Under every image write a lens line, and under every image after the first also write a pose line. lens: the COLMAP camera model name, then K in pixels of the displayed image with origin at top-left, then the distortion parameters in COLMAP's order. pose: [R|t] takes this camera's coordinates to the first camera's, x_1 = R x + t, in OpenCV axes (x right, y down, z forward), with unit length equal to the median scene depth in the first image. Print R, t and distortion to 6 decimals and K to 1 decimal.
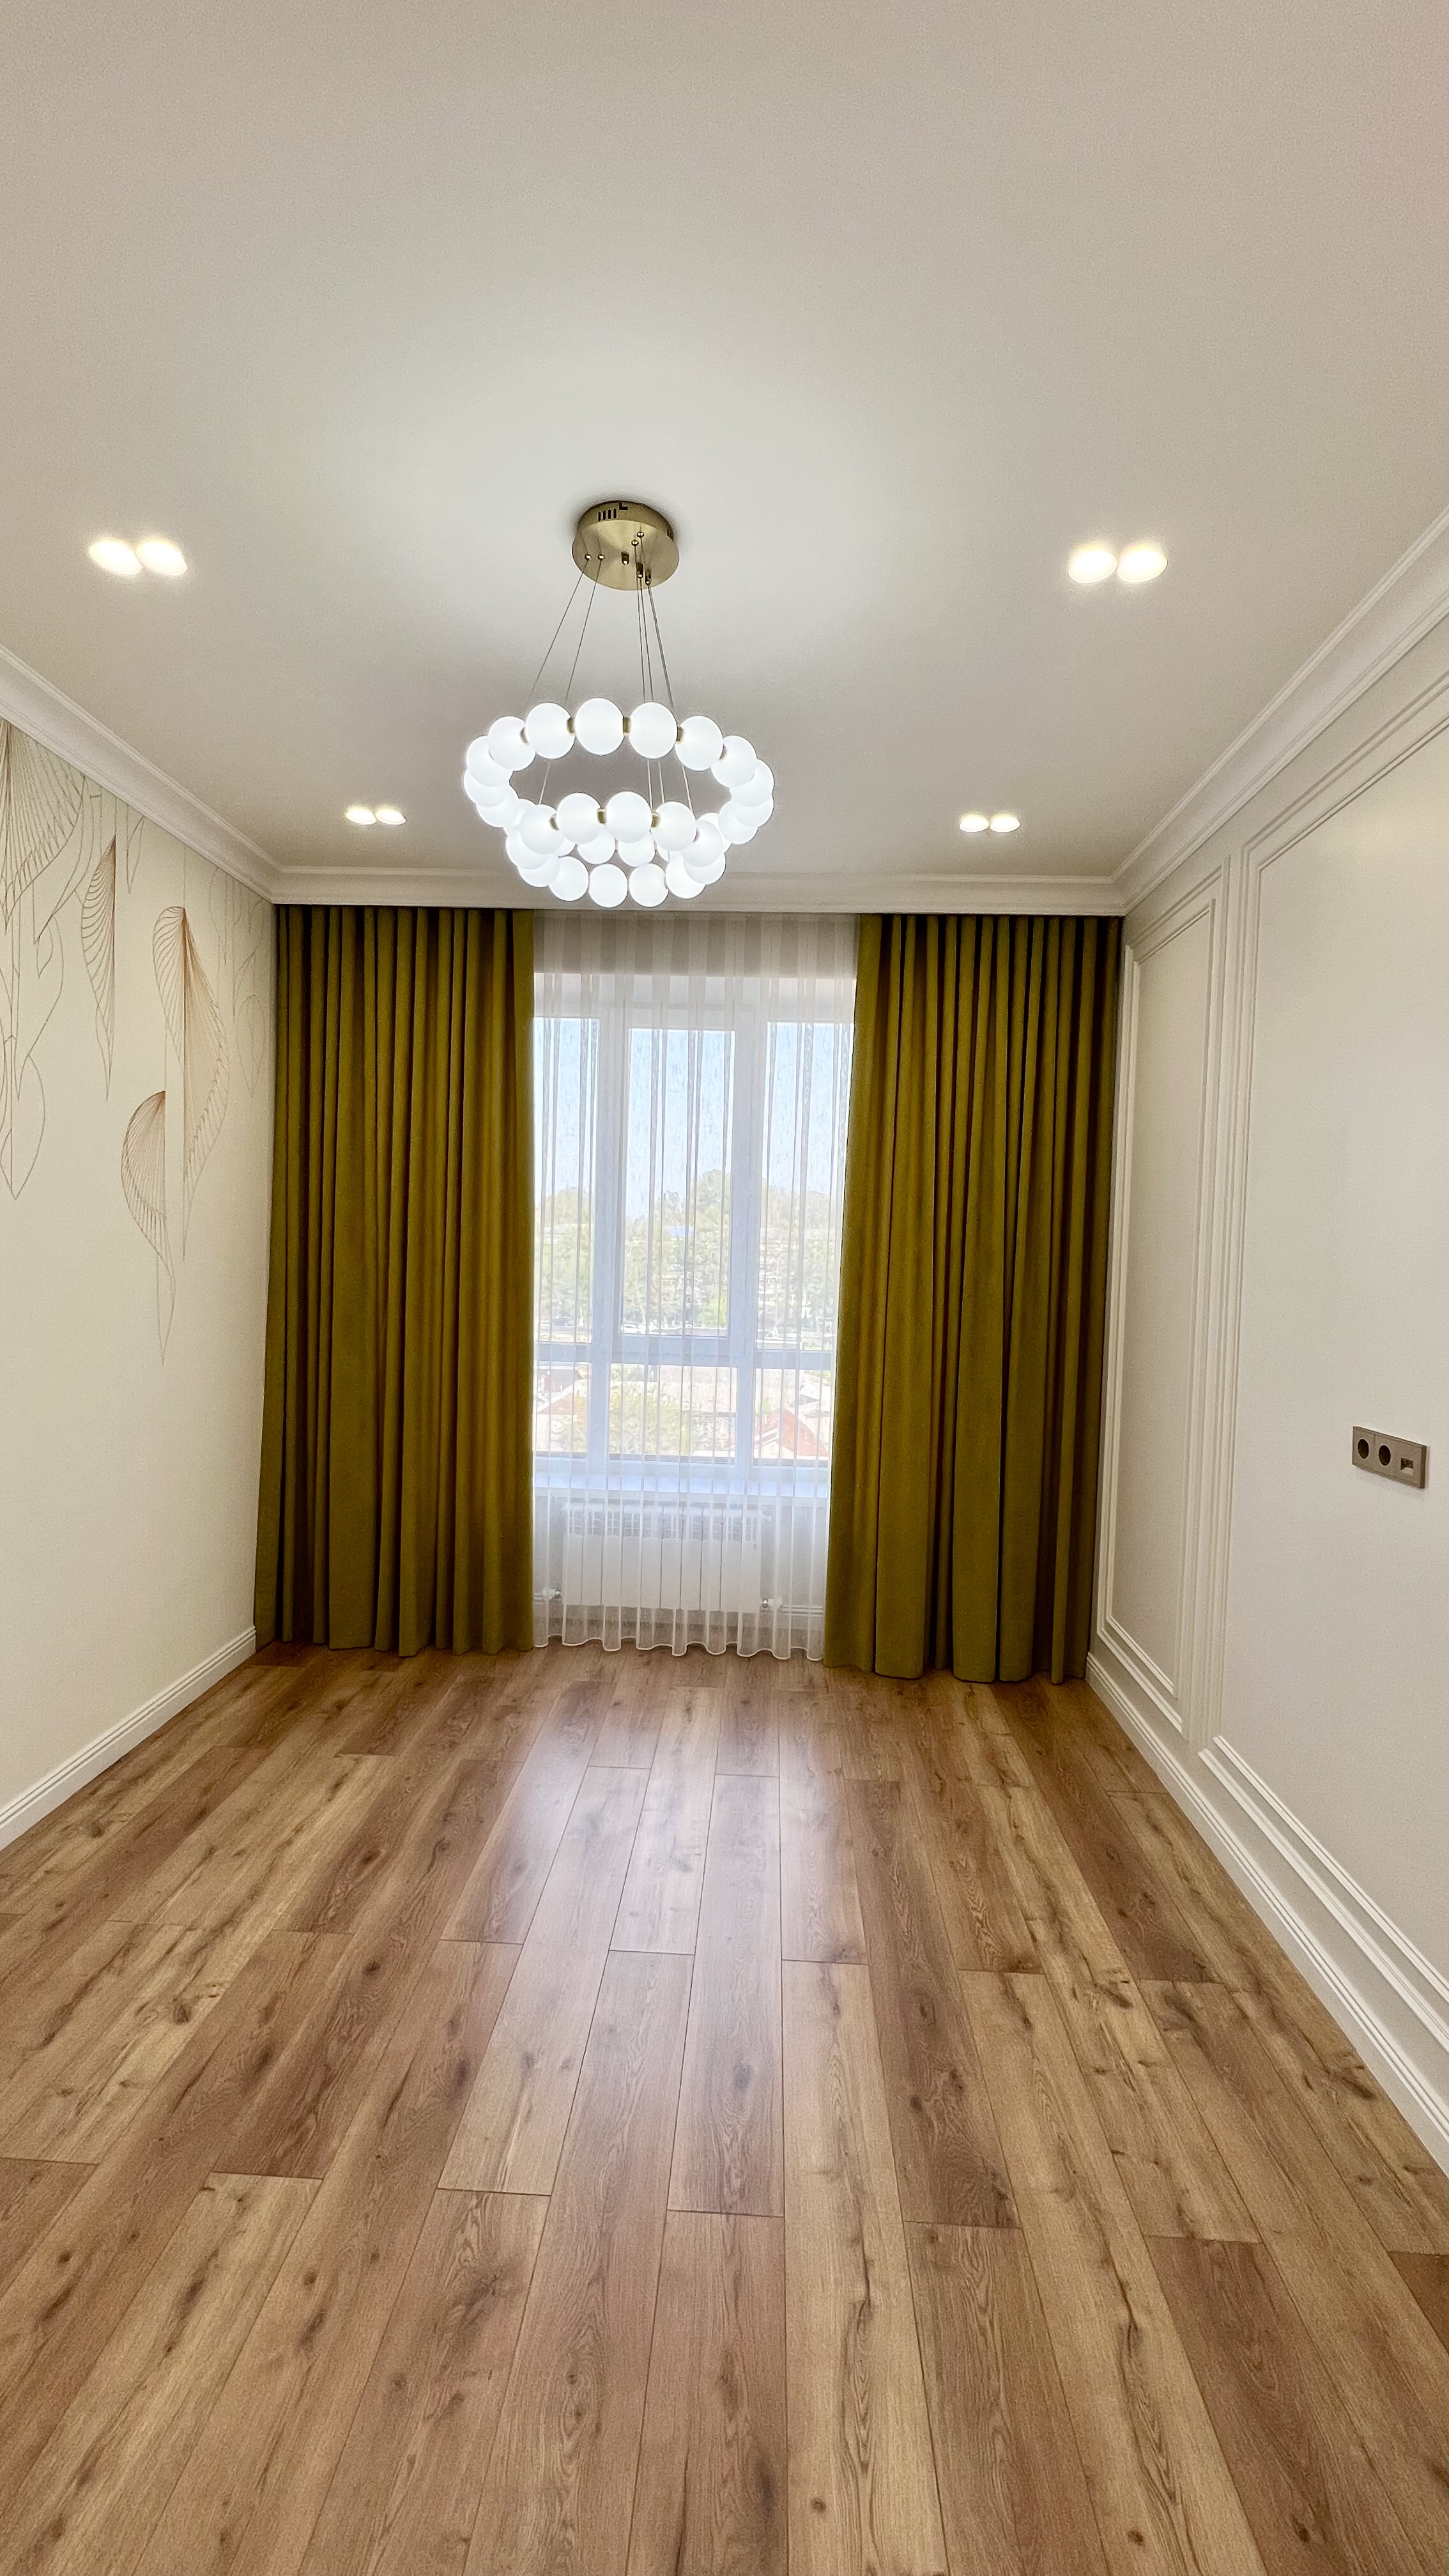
lens RADIAL K [[1019.2, 0, 732.7], [0, 1019.2, 1291.7], [0, 0, 1]] dist [-0.000783, -0.000004]
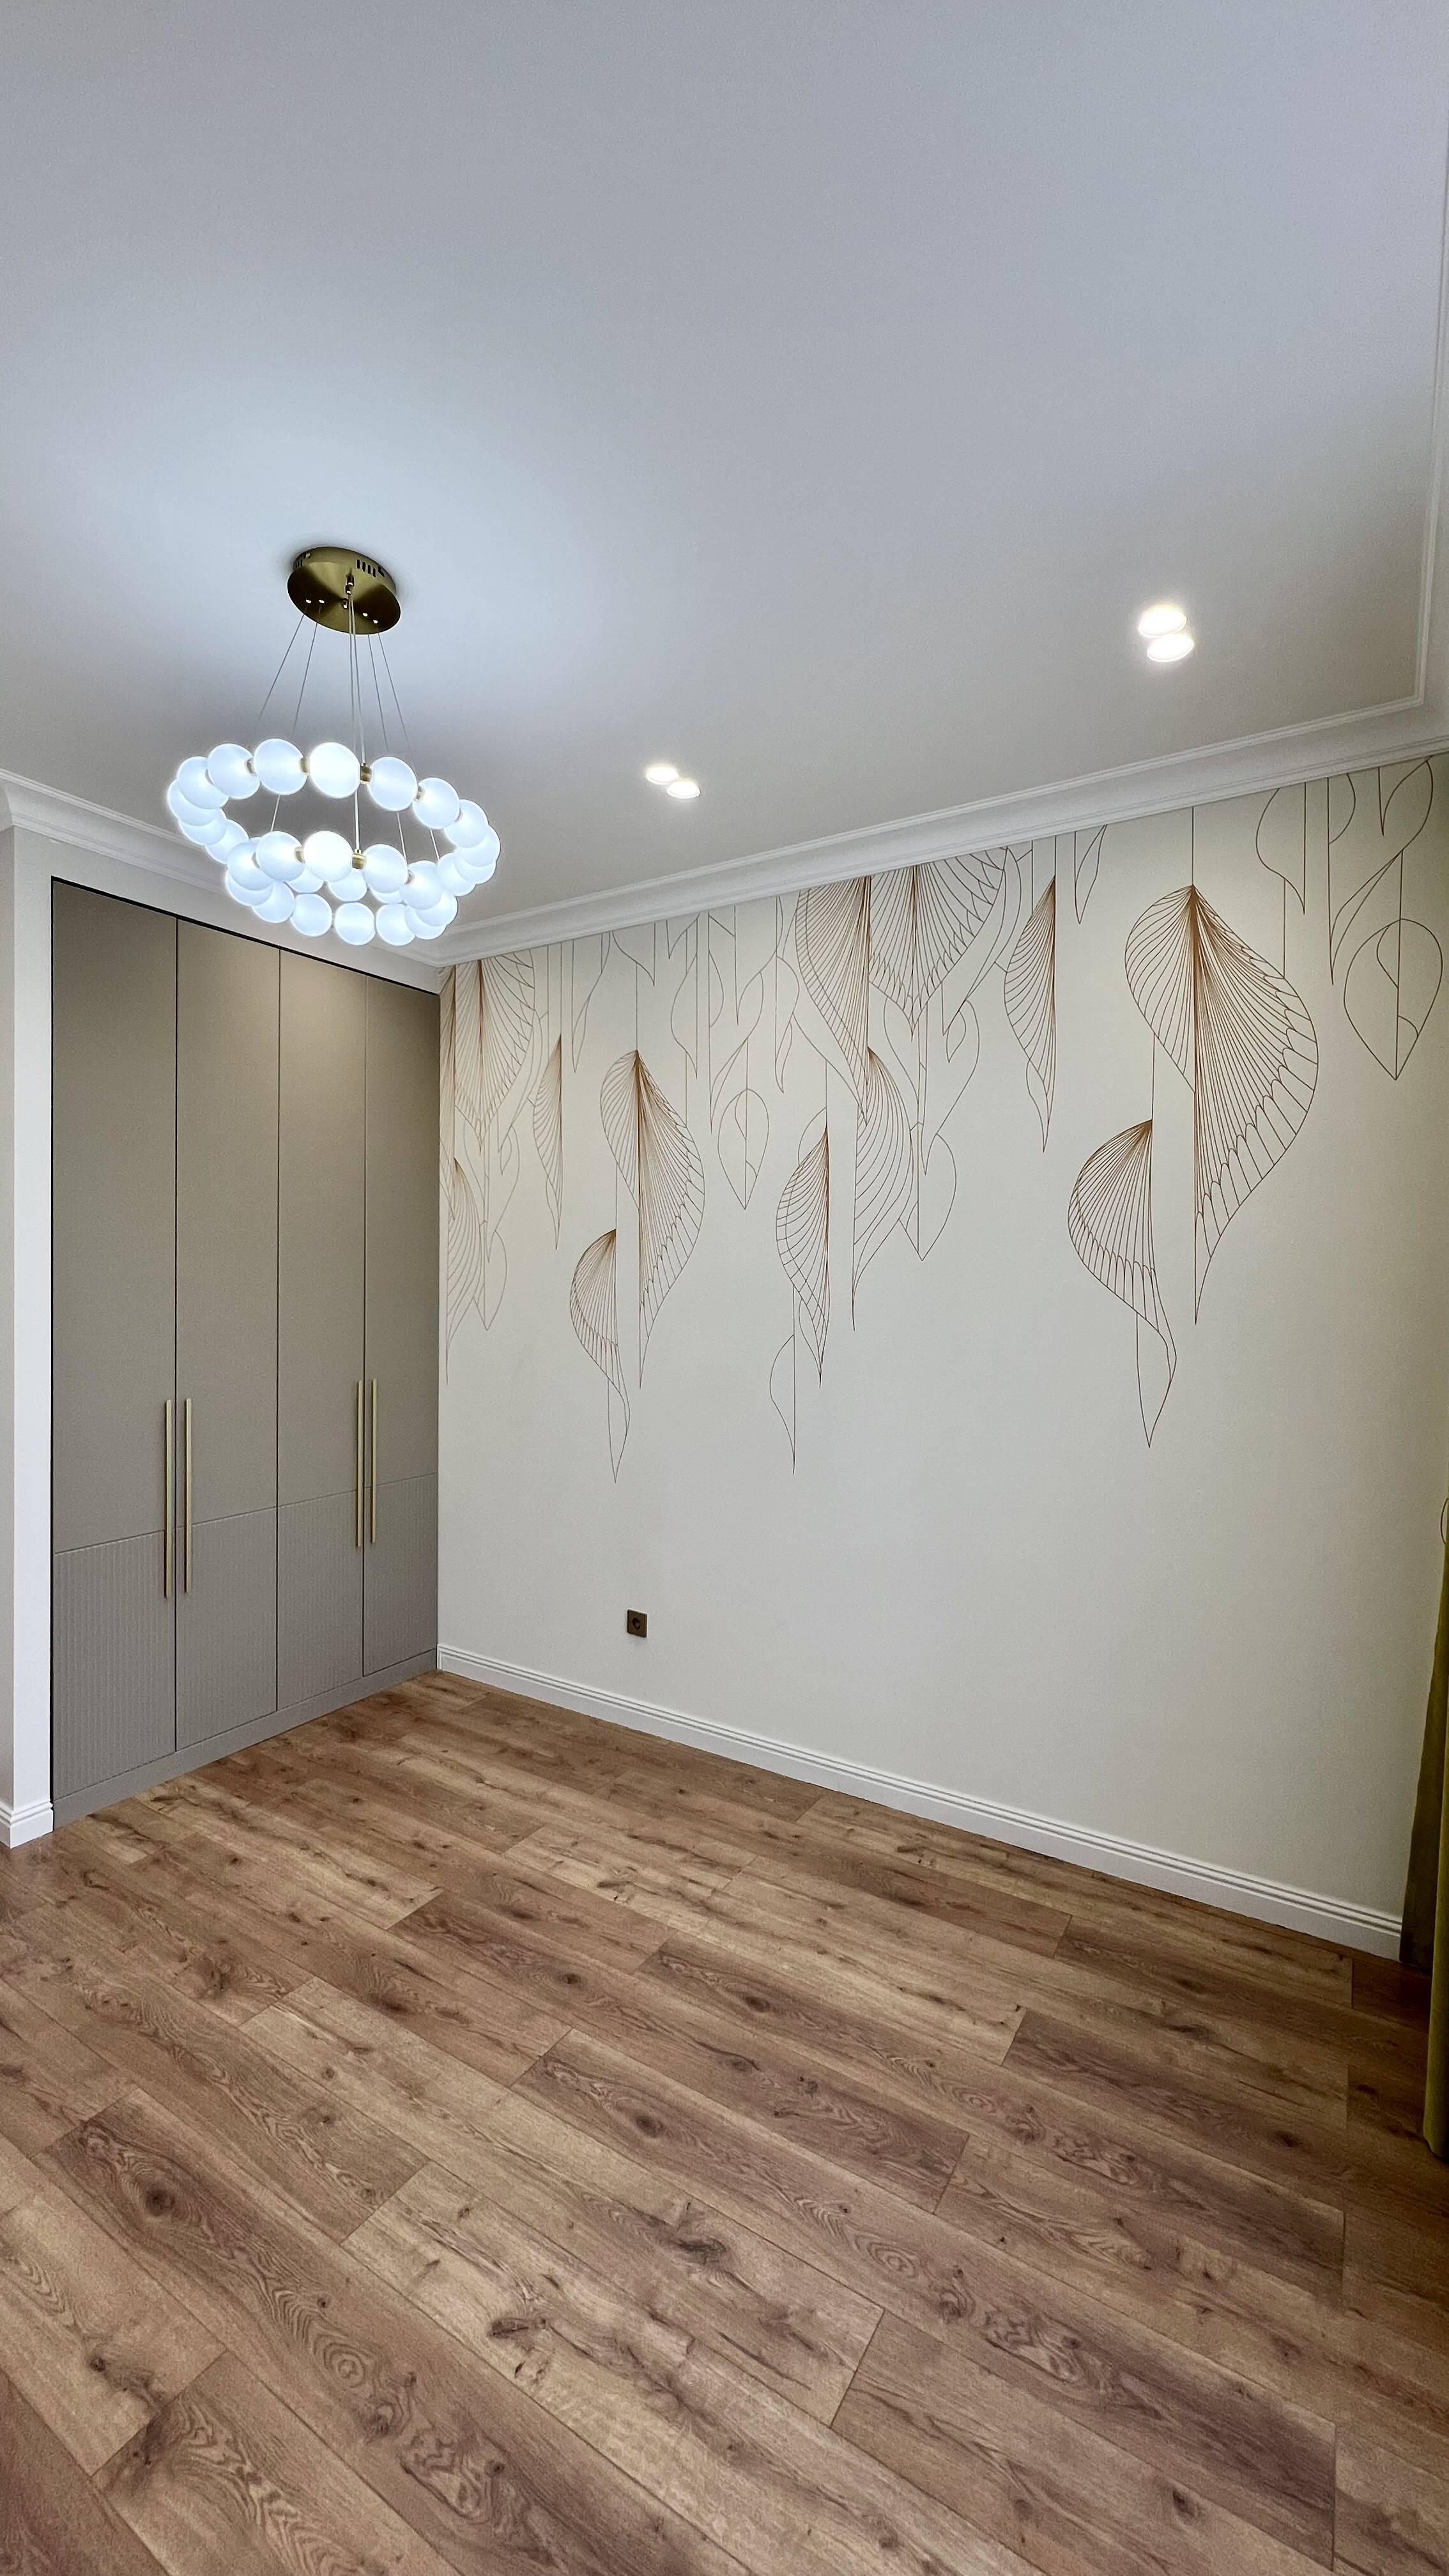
lens RADIAL K [[1019.2, 0, 732.7], [0, 1019.2, 1291.7], [0, 0, 1]] dist [-0.000783, -0.000004]
pose [[-0.496015, -0.021233, -0.868055, 0.406283], [-0.059164, 0.998204, 0.009391, -0.051904], [0.866296, 0.056015, -0.496380, 1.347902]]
